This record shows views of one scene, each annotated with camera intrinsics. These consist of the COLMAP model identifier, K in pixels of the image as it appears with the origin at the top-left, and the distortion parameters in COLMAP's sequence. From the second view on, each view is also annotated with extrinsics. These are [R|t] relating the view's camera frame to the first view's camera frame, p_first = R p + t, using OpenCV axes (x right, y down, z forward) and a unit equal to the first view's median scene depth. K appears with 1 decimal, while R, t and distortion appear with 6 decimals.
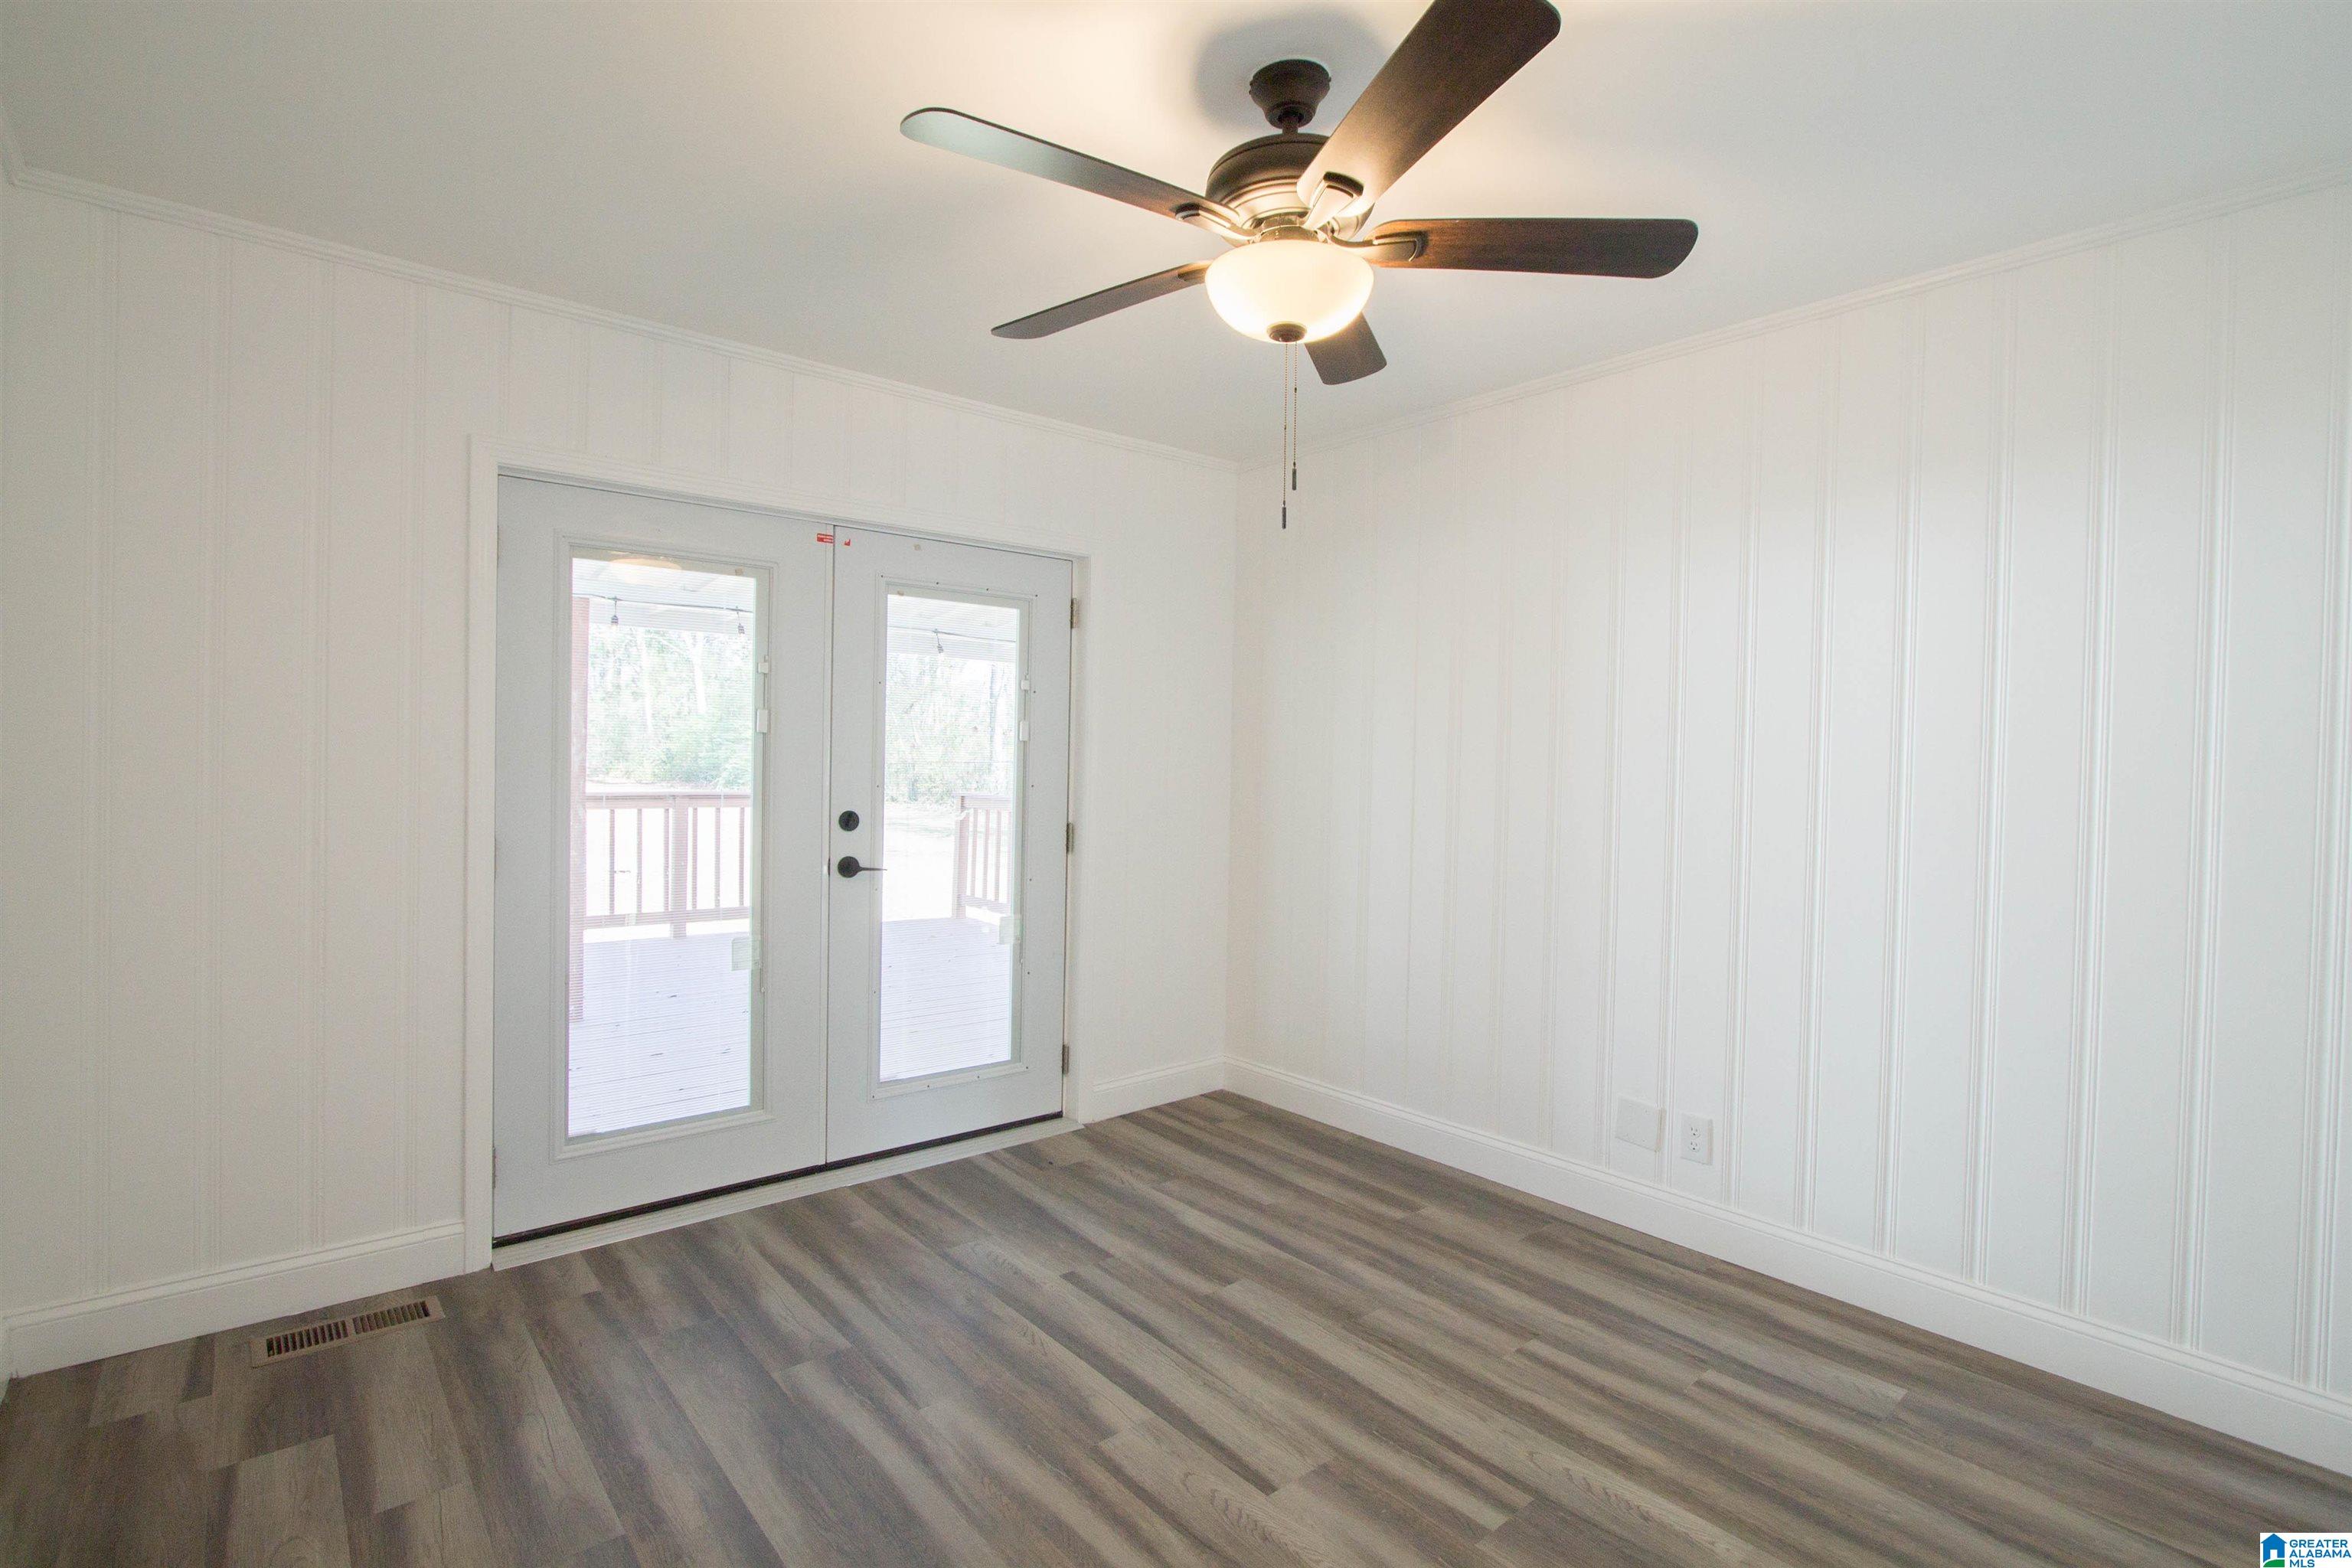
lens RADIAL K [[1111.5, 0, 1177.6], [0, 1111.5, 730.6], [0, 0, 1]] dist [-0.001013, -0.000222]
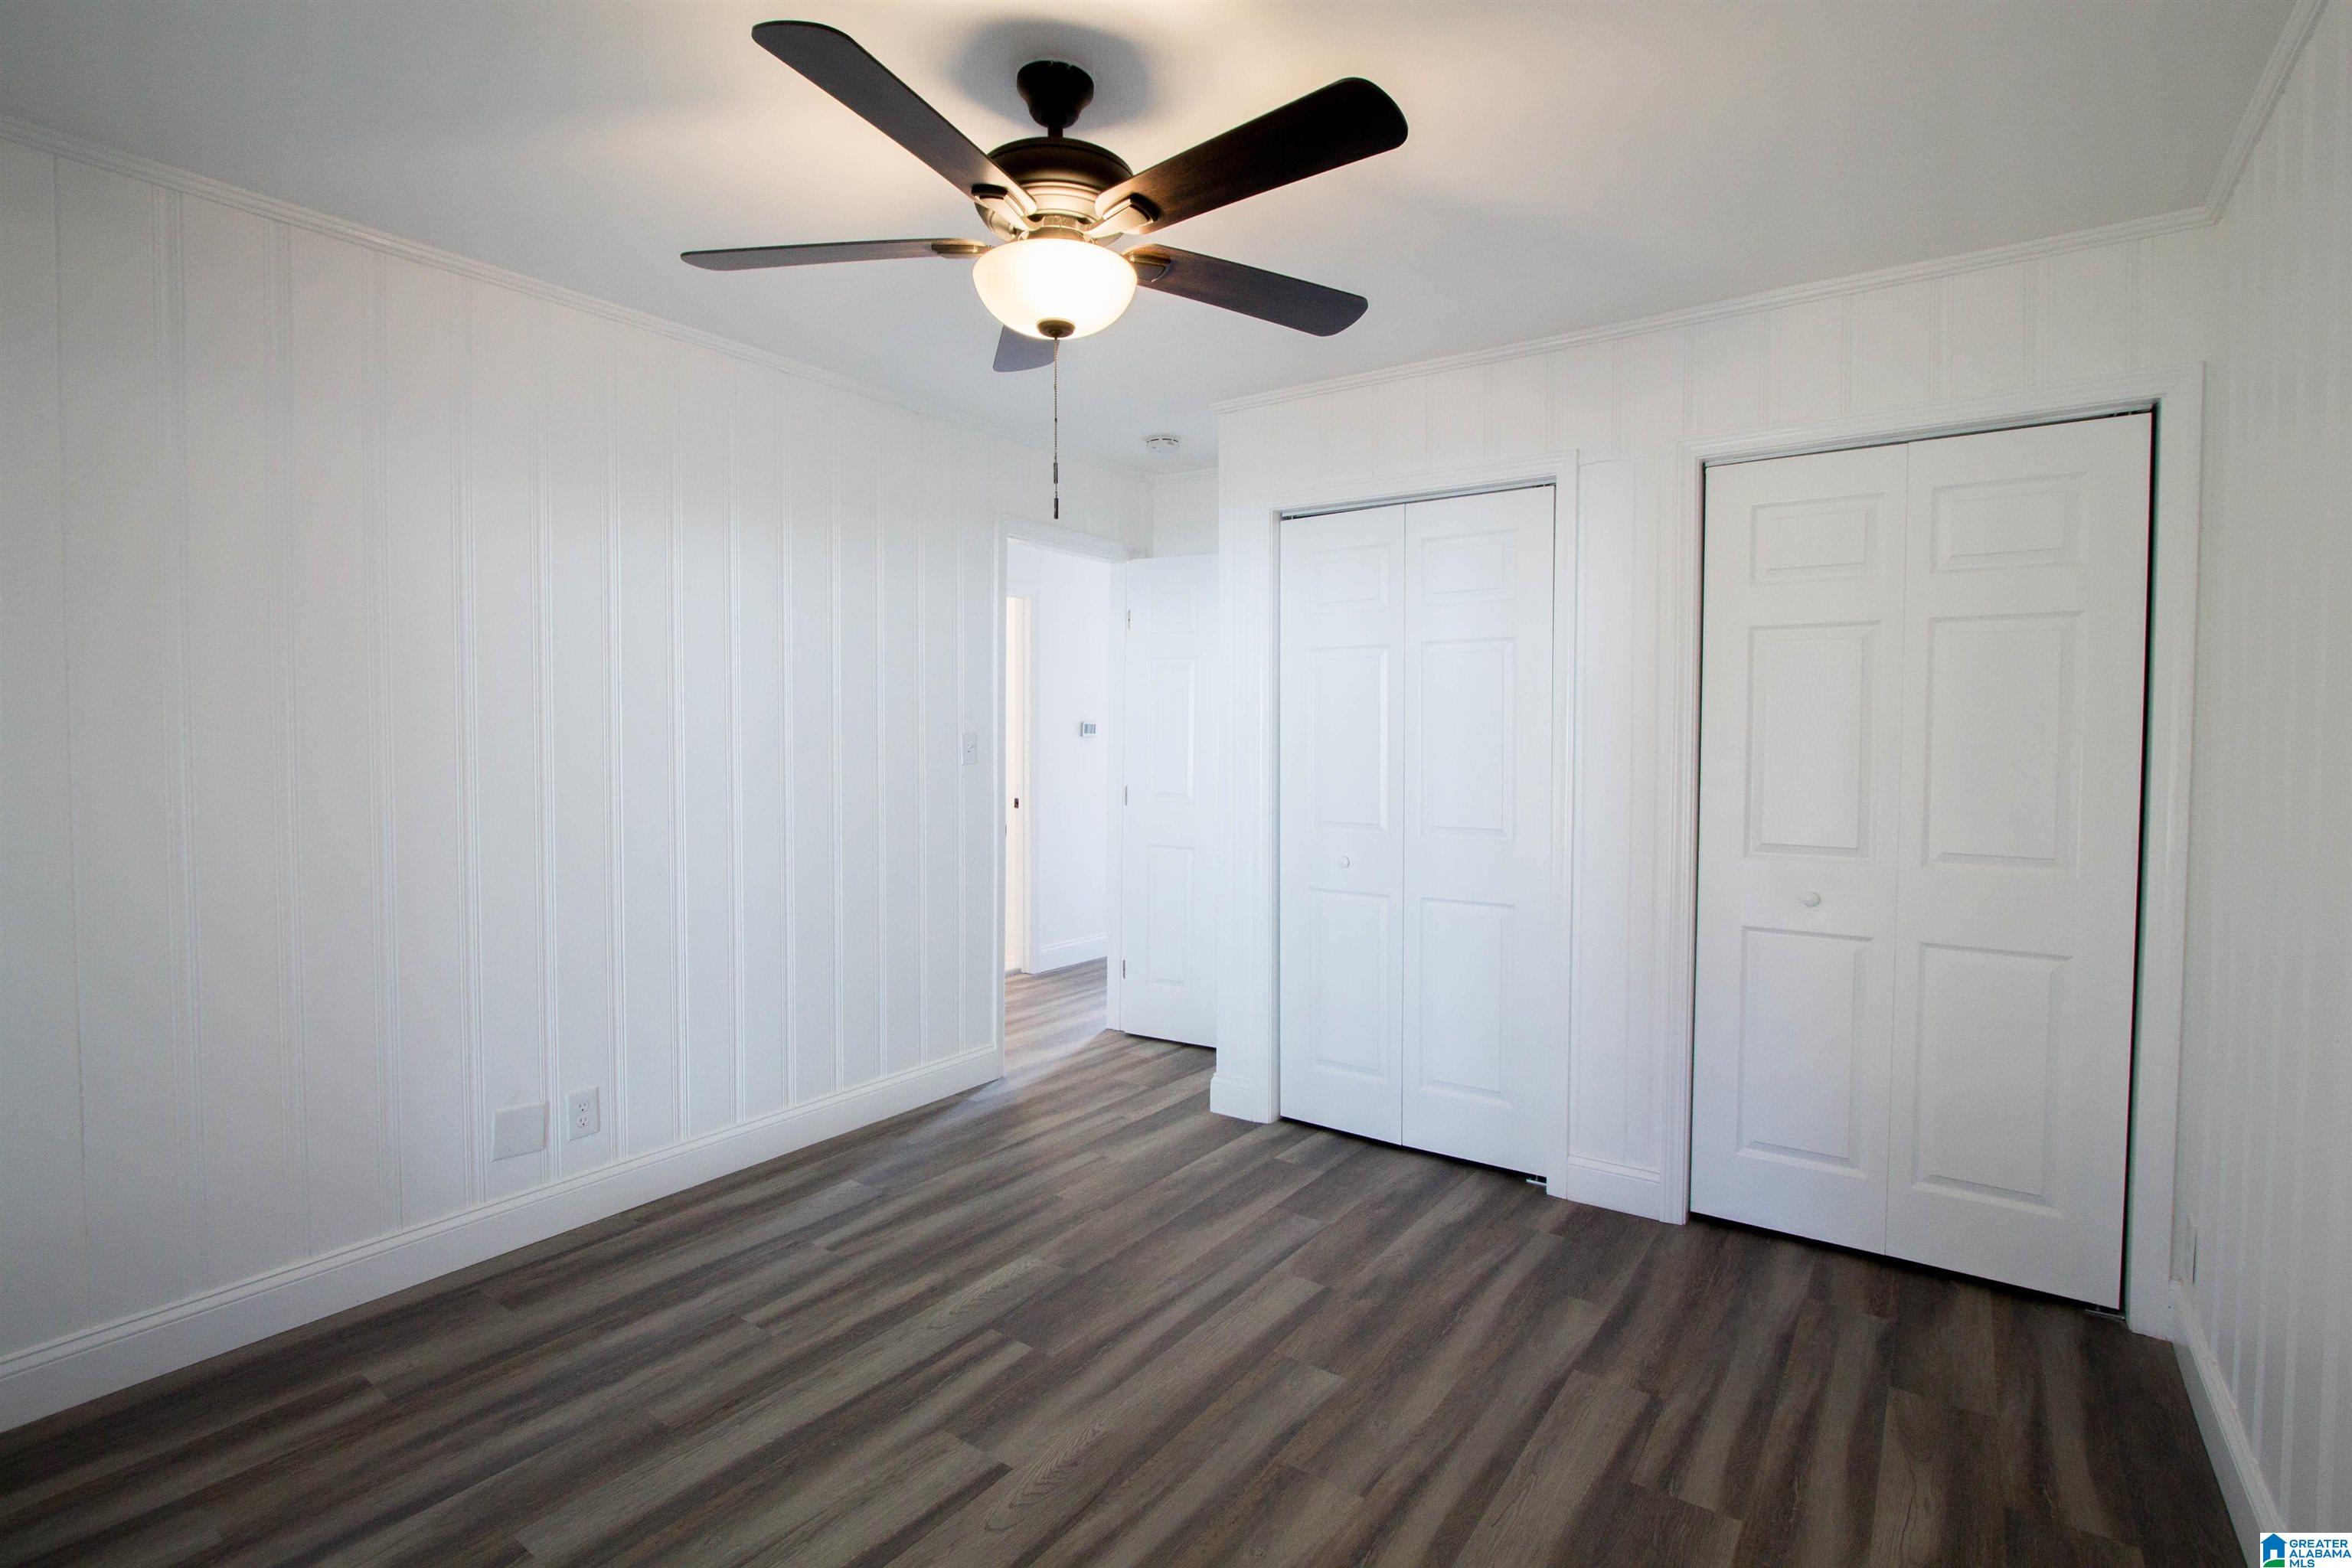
lens RADIAL K [[1087.5, 0, 1165.6], [0, 1087.5, 765.7], [0, 0, 1]] dist [-0.005570, -0.000238]
pose [[-0.234712, -0.042054, 0.971155, -0.704138], [-0.031826, 0.998861, 0.035562, 0.006575], [-0.971544, -0.022561, -0.235783, 0.884010]]
